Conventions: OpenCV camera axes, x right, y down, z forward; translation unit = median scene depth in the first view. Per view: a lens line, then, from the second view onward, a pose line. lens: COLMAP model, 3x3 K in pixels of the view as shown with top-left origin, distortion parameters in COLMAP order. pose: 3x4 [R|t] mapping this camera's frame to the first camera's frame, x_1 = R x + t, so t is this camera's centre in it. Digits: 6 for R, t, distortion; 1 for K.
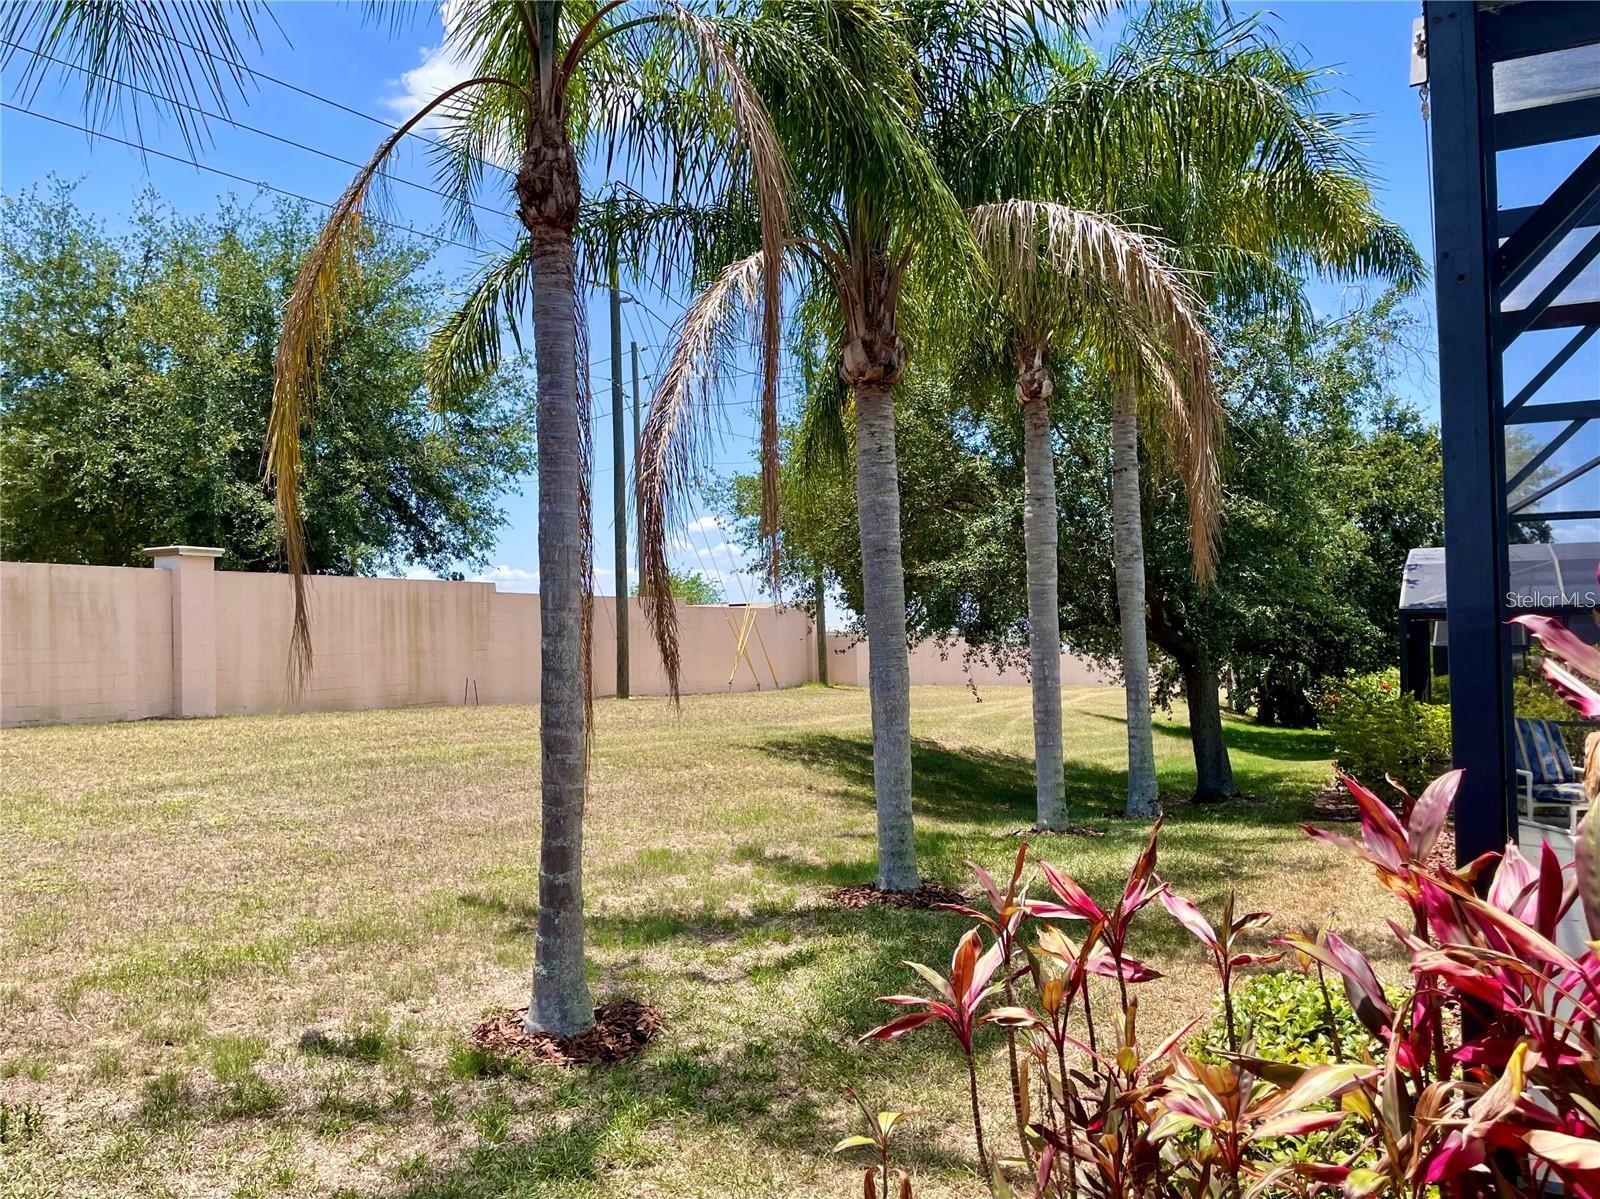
lens RADIAL K [[1249.1, 0, 800.0], [0, 1249.1, 599.5], [0, 0, 1]] dist [0.099543, -0.124975]
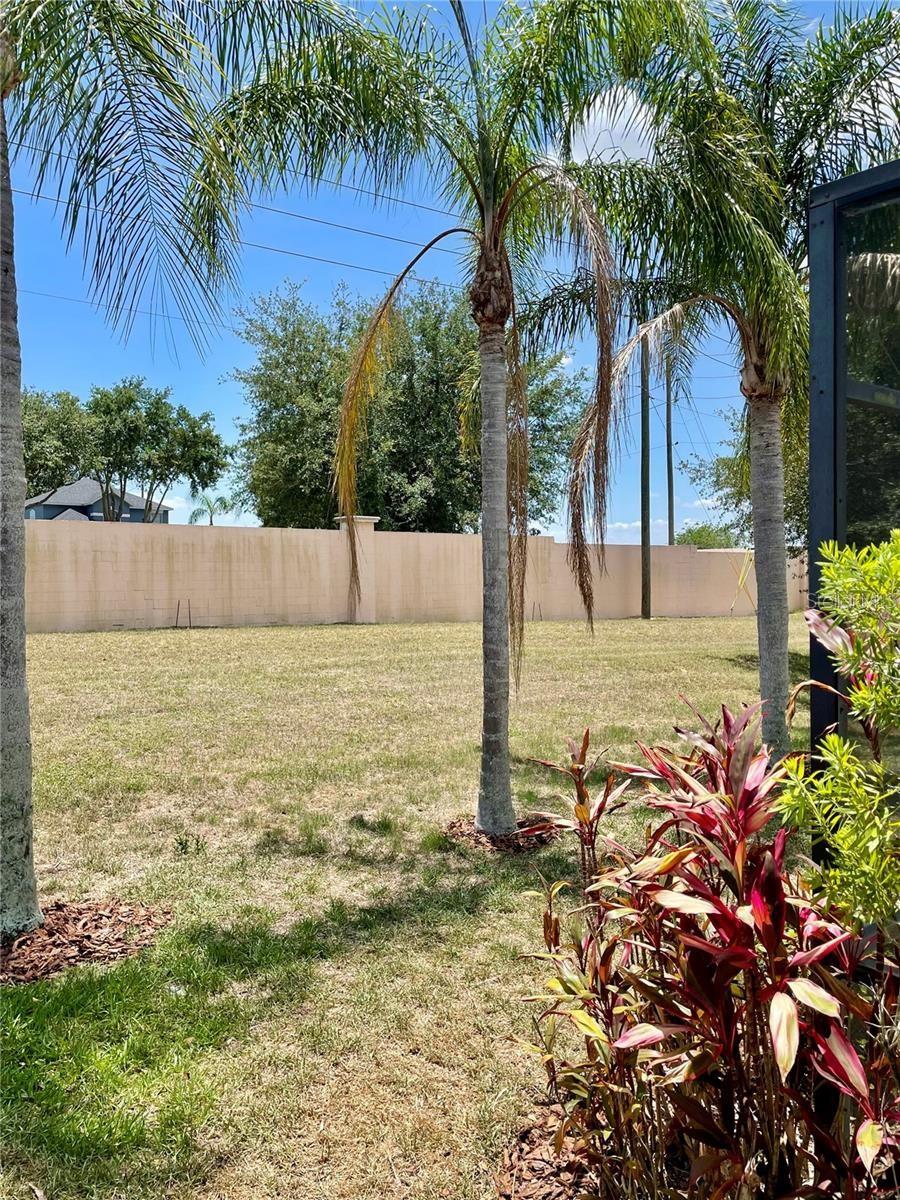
lens RADIAL K [[936.8, 0, 493.3], [0, 936.8, 590.0], [0, 0, 1]] dist [0.099543, -0.124975]
pose [[0.936361, 0.017440, -0.350606, 0.169715], [0.001229, 0.998596, 0.052955, -0.021483], [0.351038, -0.050016, 0.935025, -0.080200]]
